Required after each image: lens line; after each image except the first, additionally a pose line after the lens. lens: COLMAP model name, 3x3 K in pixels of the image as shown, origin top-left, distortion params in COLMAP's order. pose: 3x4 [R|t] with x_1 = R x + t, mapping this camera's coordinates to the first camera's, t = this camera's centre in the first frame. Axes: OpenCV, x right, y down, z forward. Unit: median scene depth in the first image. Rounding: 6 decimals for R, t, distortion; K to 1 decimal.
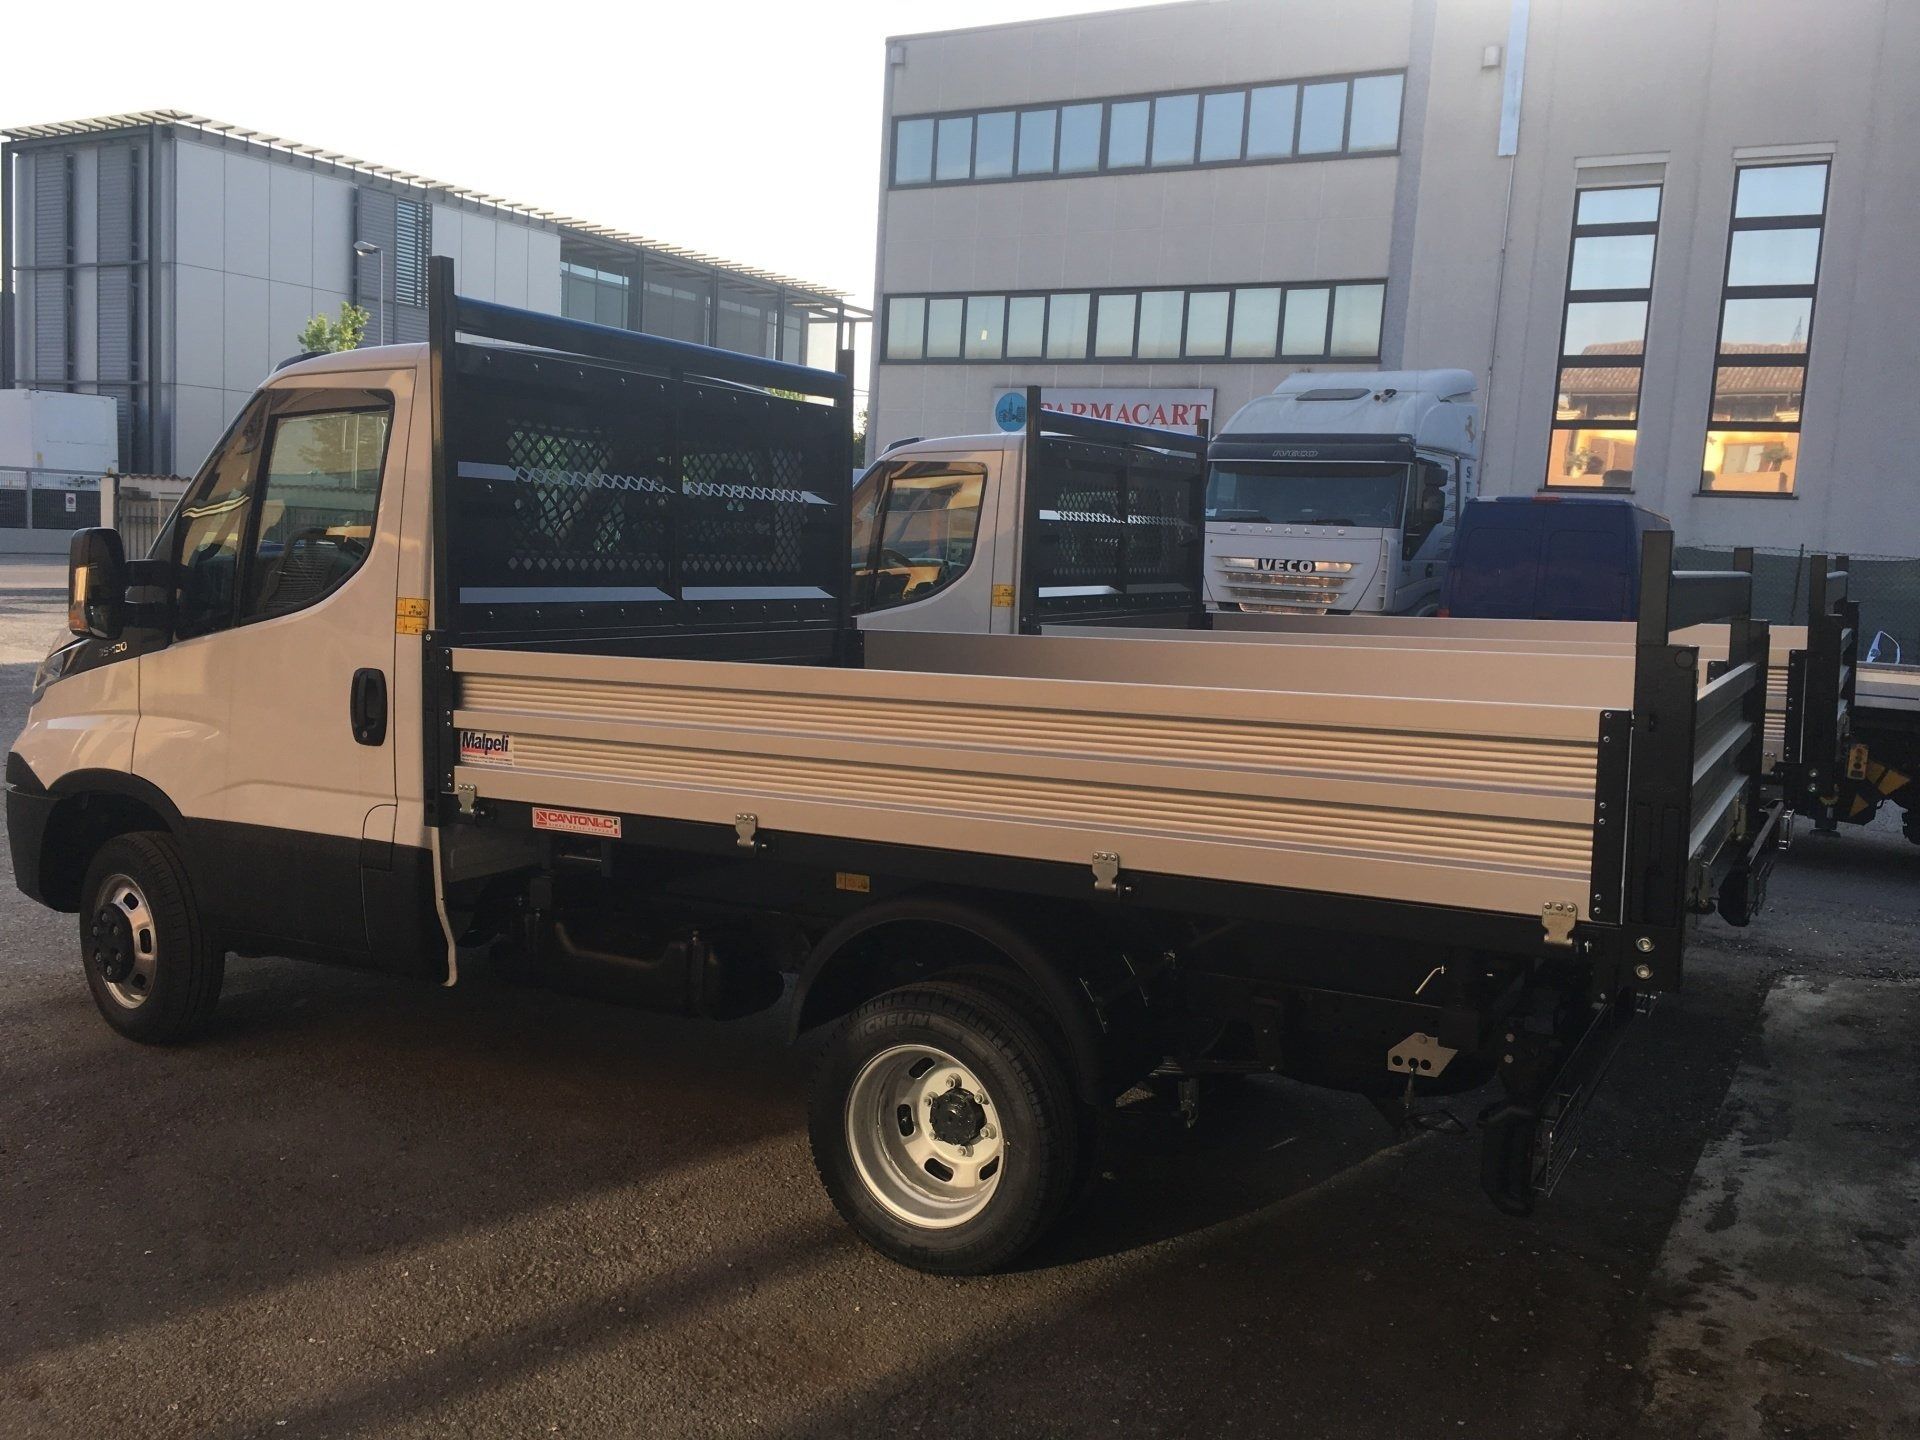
lens RADIAL K [[1636.4, 0, 960.3], [0, 1636.4, 728.1], [0, 0, 1]] dist [0.075241, -0.103773]
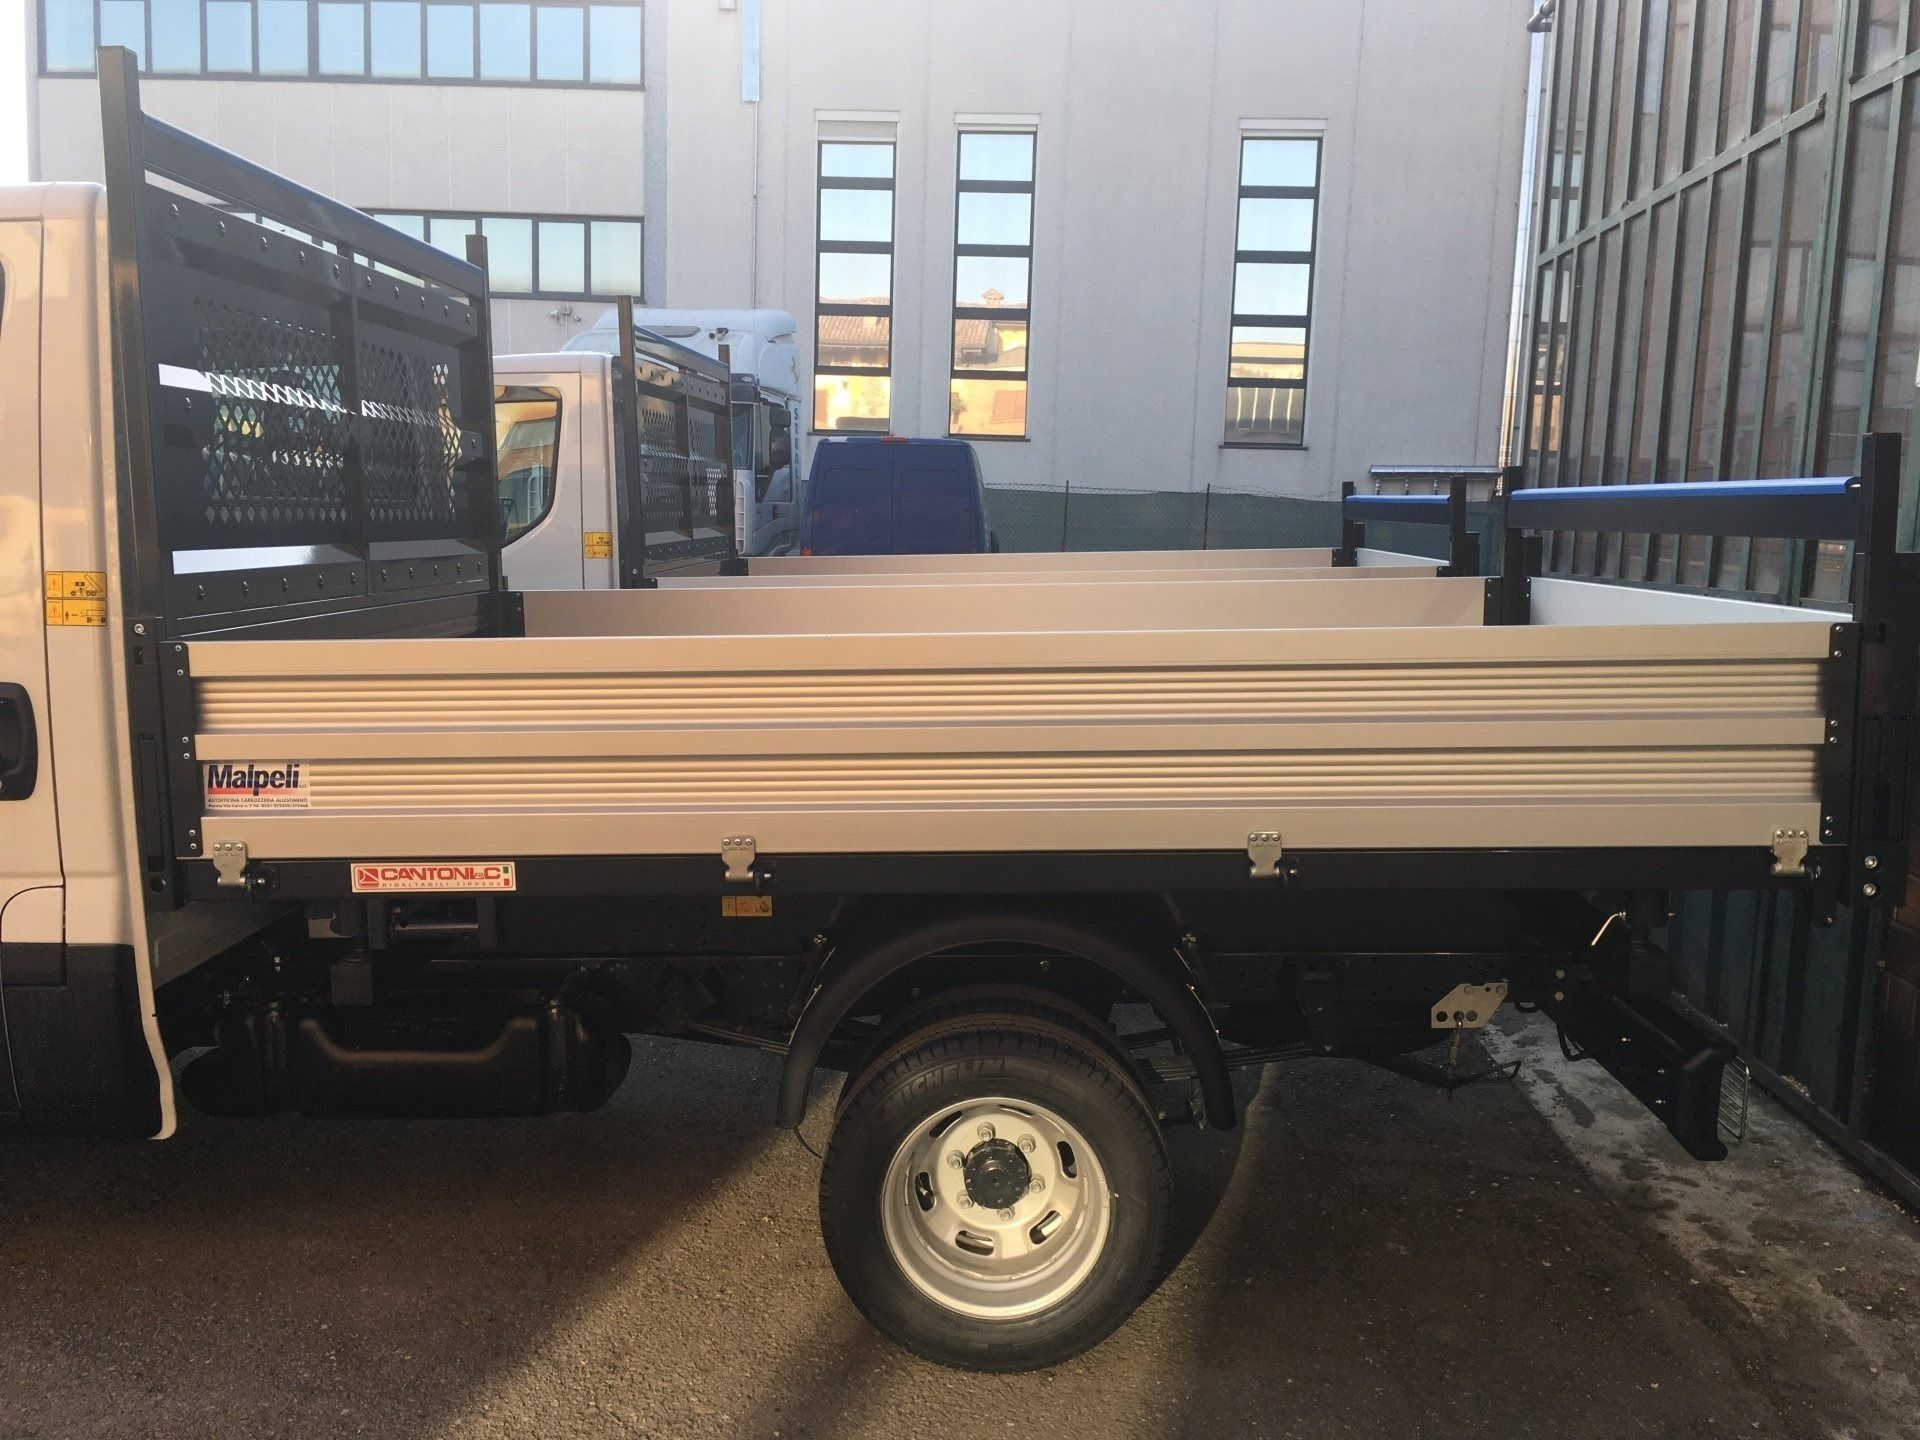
lens RADIAL K [[1636.4, 0, 967.7], [0, 1636.4, 730.6], [0, 0, 1]] dist [0.075241, -0.103773]
pose [[0.885648, -0.088593, 0.455828, -0.314519], [0.073680, 0.996006, 0.050426, -0.021783], [-0.458475, -0.011074, 0.888638, 0.241546]]
